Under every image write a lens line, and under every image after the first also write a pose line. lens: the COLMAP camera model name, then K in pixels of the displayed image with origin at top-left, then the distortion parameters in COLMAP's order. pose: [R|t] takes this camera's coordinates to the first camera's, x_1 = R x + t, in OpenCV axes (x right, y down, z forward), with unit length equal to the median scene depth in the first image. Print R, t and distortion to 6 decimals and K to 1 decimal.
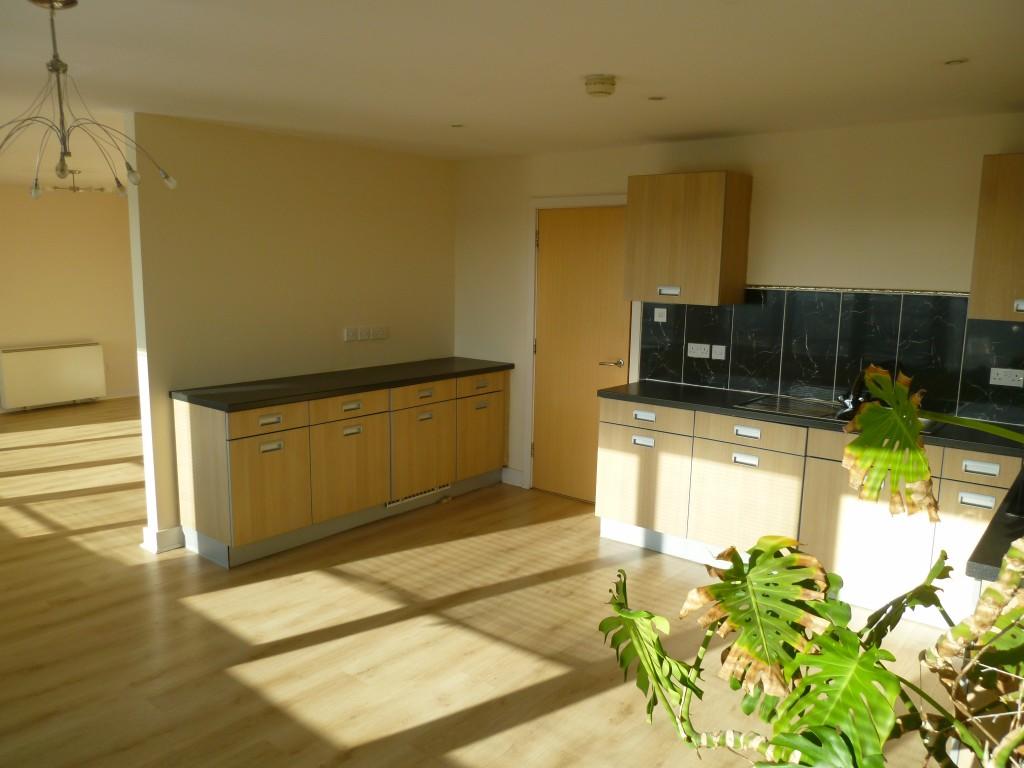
lens RADIAL K [[769.3, 0, 514.5], [0, 769.3, 385.2], [0, 0, 1]] dist [-0.048519, 0.010044]
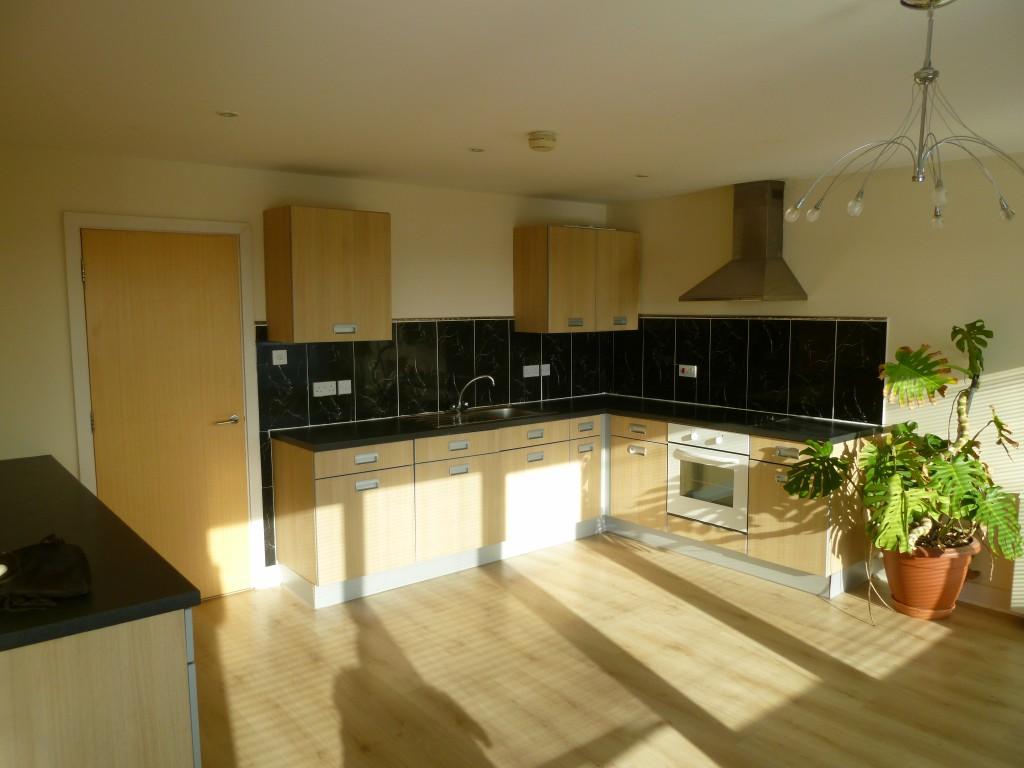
lens RADIAL K [[769.3, 0, 514.5], [0, 769.3, 385.2], [0, 0, 1]] dist [-0.048519, 0.010044]
pose [[0.195357, -0.120167, 0.973342, -0.676640], [0.159549, 0.983138, 0.089354, -0.099959], [-0.967667, 0.137840, 0.211236, 0.563234]]
